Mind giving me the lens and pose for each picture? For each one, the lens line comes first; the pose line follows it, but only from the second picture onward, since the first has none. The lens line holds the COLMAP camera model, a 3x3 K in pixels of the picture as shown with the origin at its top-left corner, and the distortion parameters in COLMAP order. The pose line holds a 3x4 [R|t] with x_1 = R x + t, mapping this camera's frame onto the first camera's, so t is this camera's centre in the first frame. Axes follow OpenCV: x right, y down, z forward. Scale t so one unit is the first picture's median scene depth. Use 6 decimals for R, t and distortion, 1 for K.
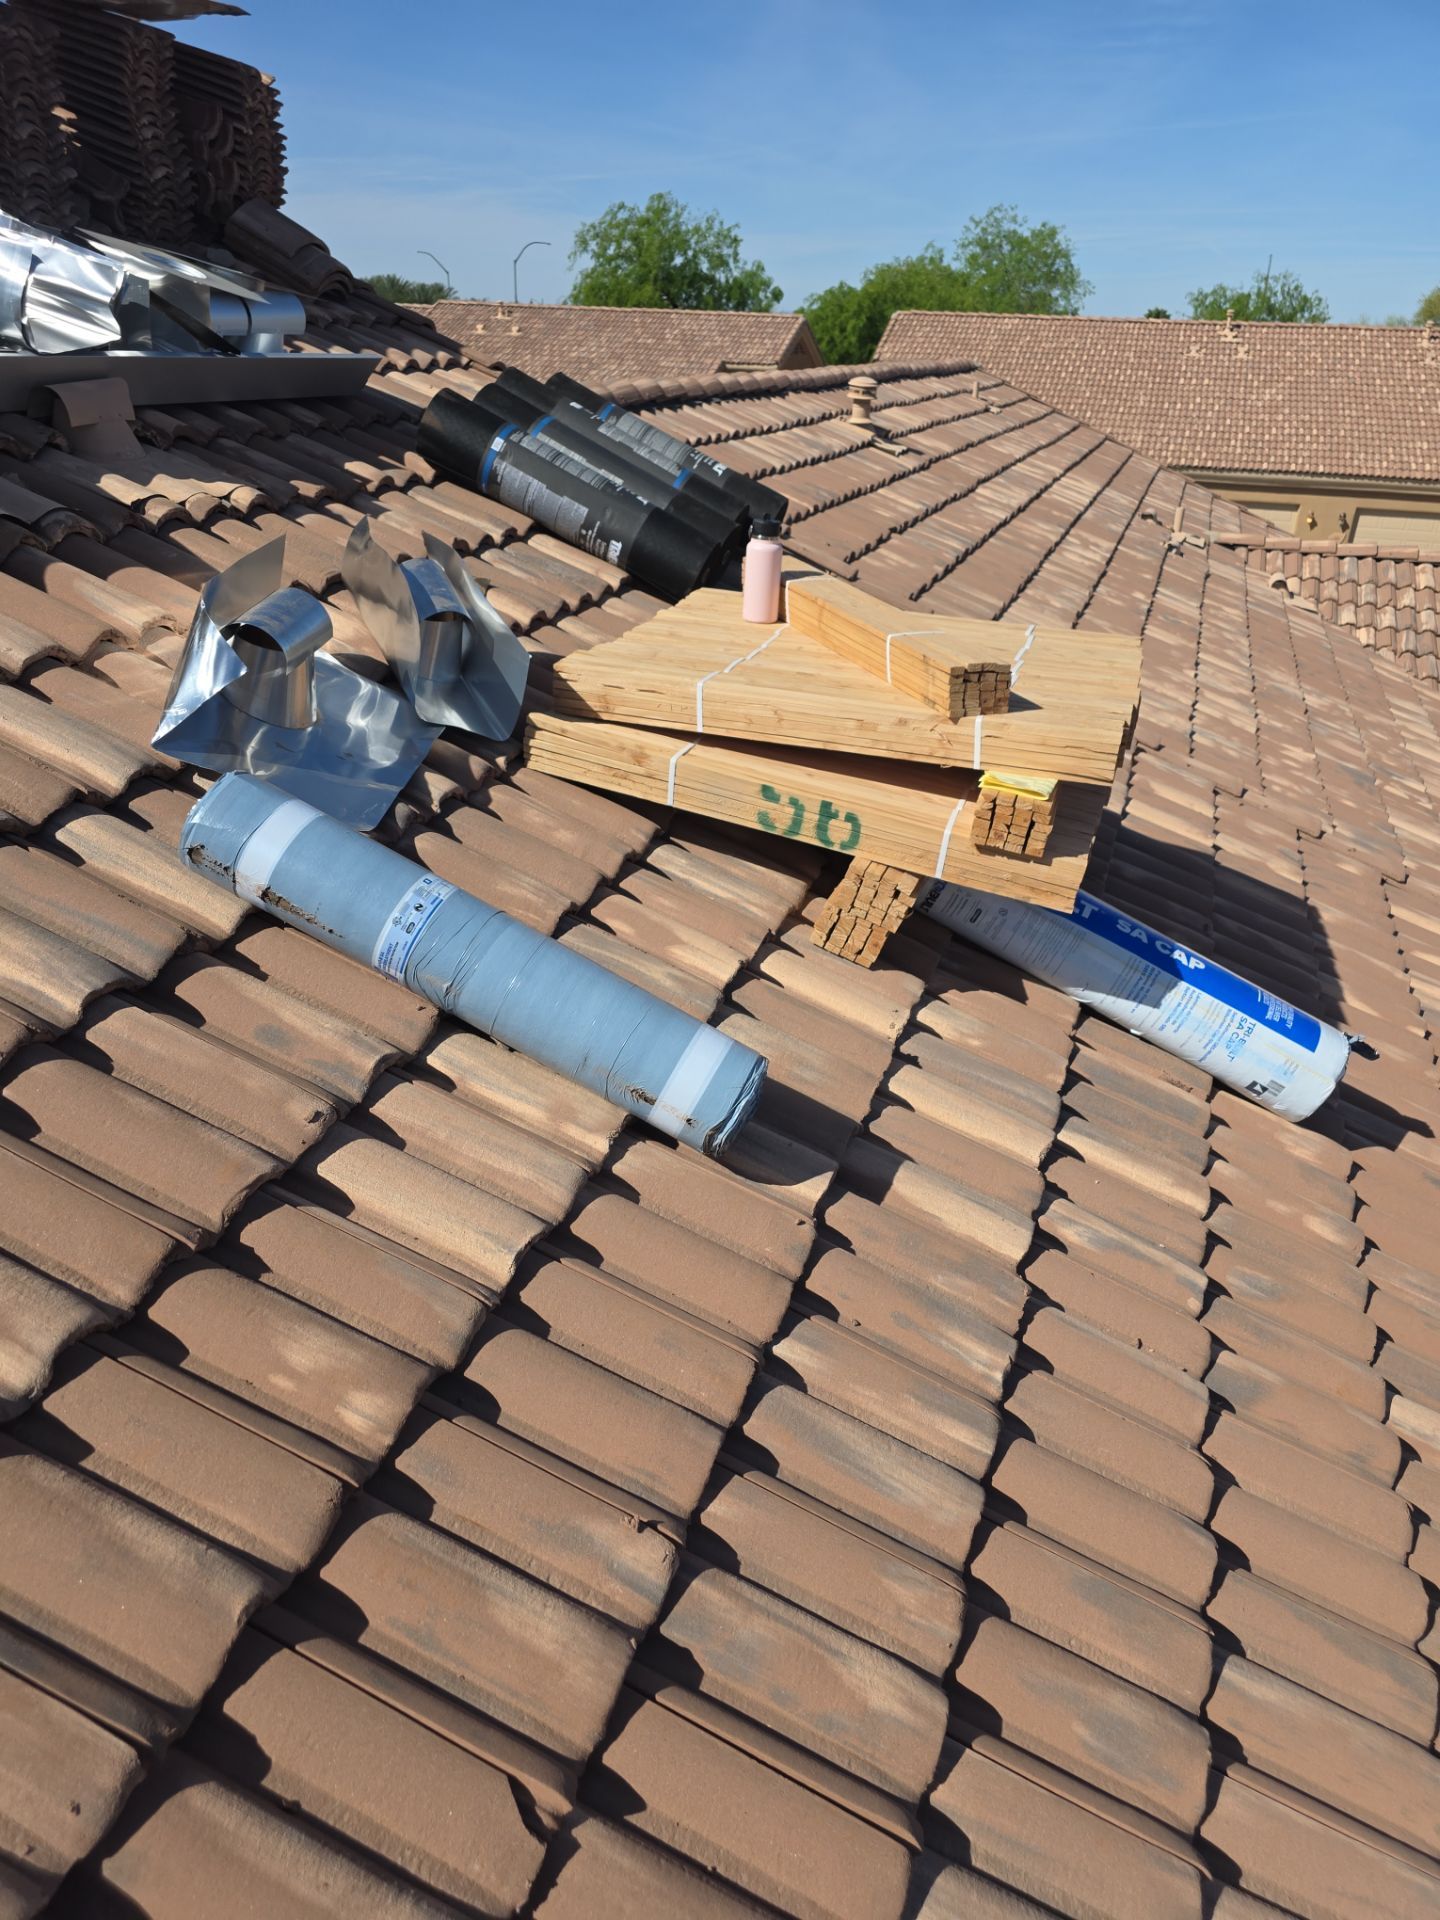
lens RADIAL K [[1279.9, 0, 718.9], [0, 1279.9, 970.9], [0, 0, 1]] dist [0.056250, -0.048328]
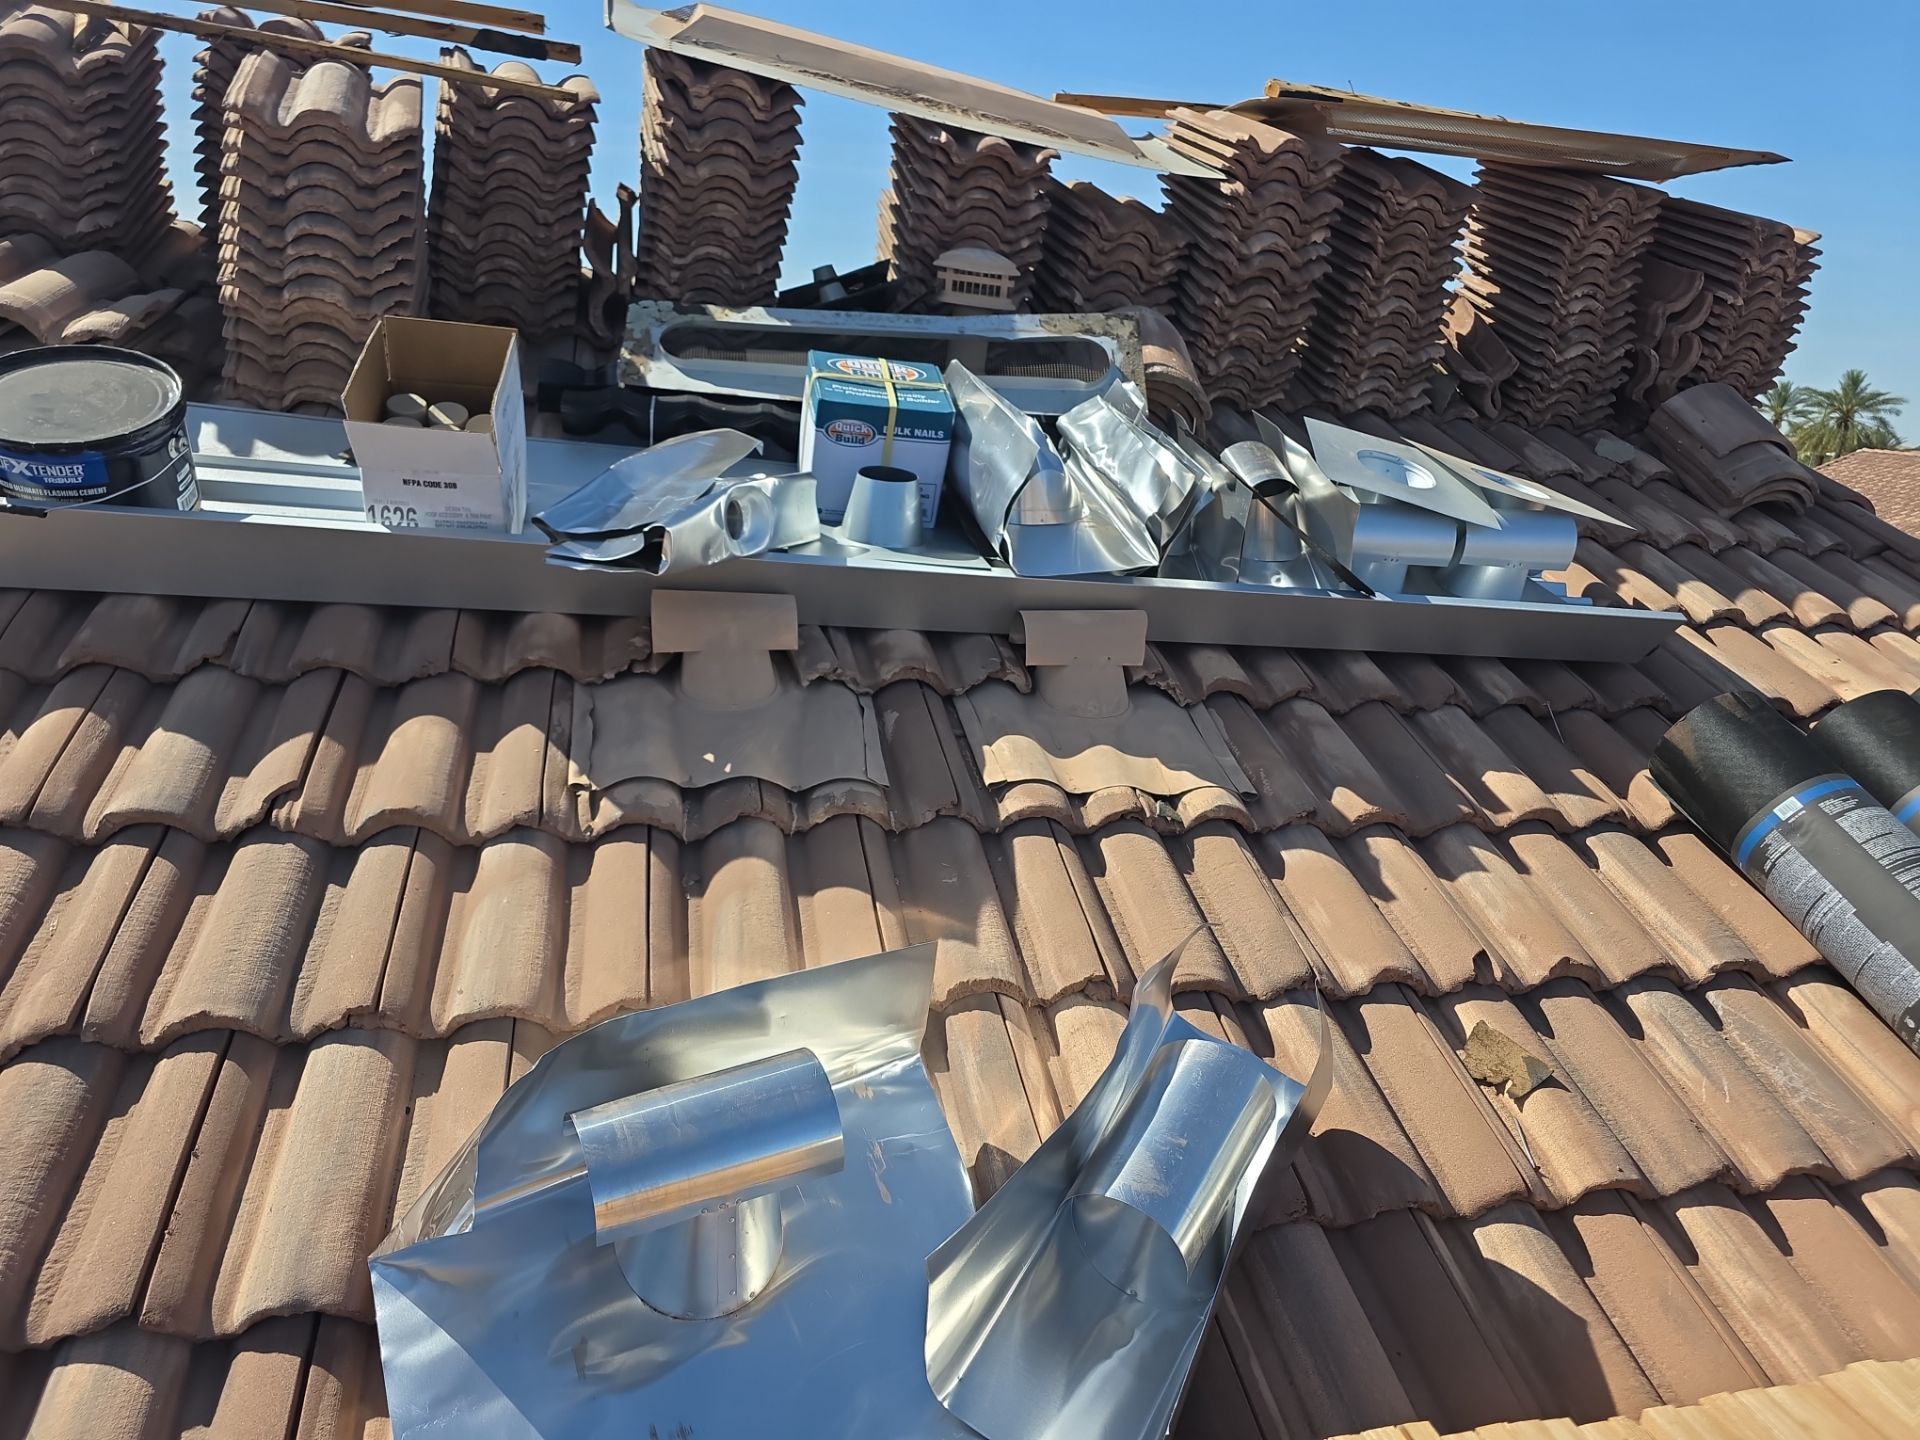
lens RADIAL K [[1272.7, 0, 992.0], [0, 1272.7, 725.2], [0, 0, 1]] dist [0.060375, -0.056605]
pose [[0.553581, 0.241564, -0.796992, 0.059137], [-0.438373, 0.898215, -0.032245, -0.268823], [0.708080, 0.367229, 0.603129, 0.423150]]
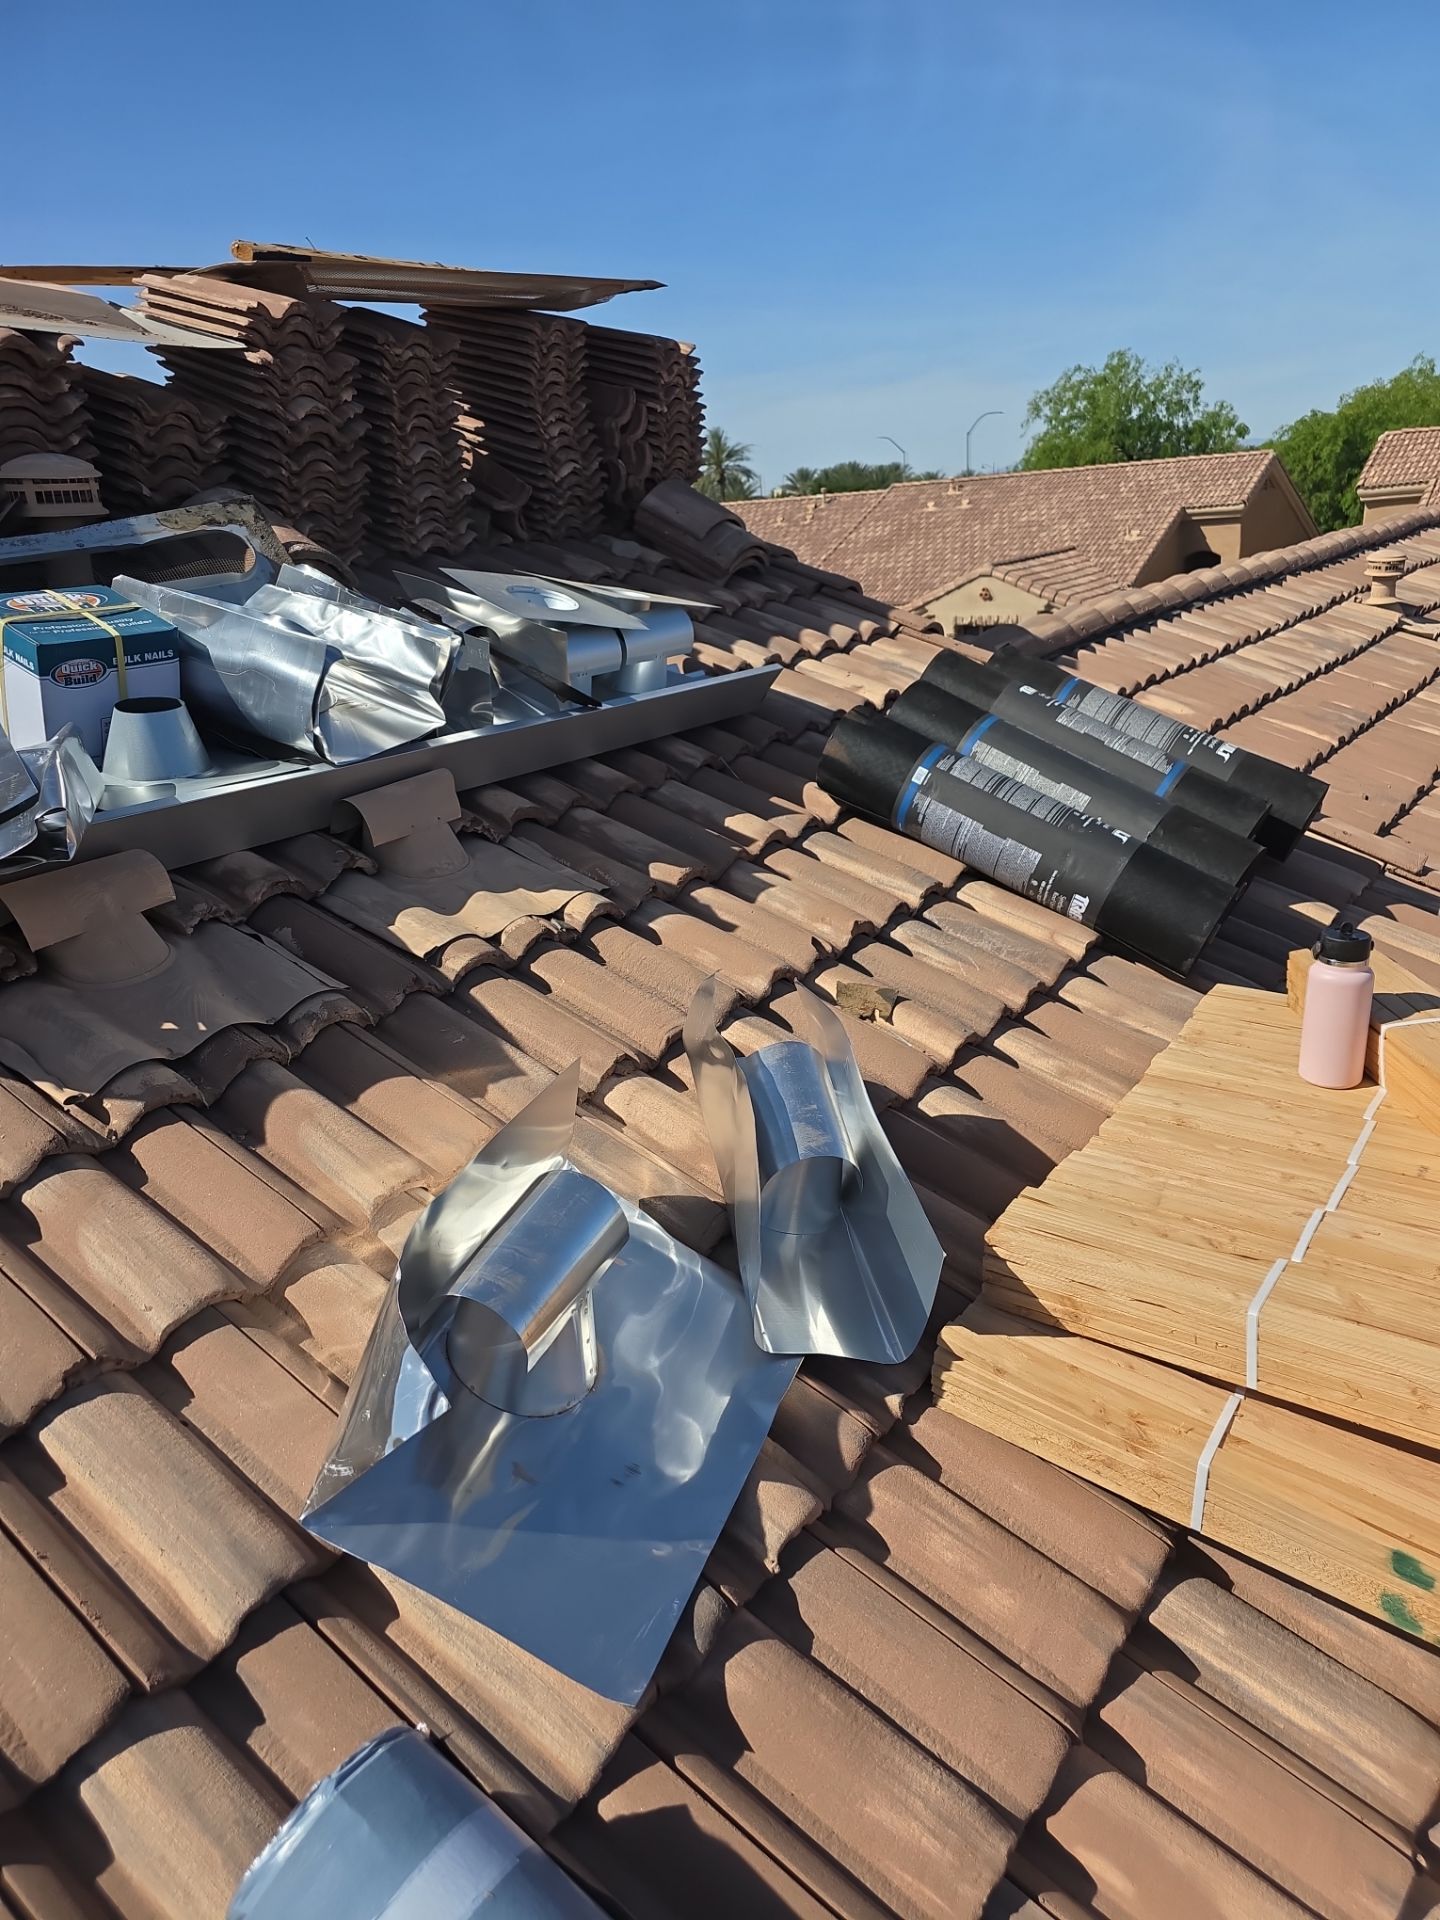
lens RADIAL K [[1272.7, 0, 727.7], [0, 1272.7, 977.5], [0, 0, 1]] dist [0.060375, -0.056605]
pose [[0.945218, 0.003326, -0.326423, -0.032287], [-0.036486, 0.994759, -0.095517, -0.207124], [0.324395, 0.102194, 0.940385, 0.264038]]
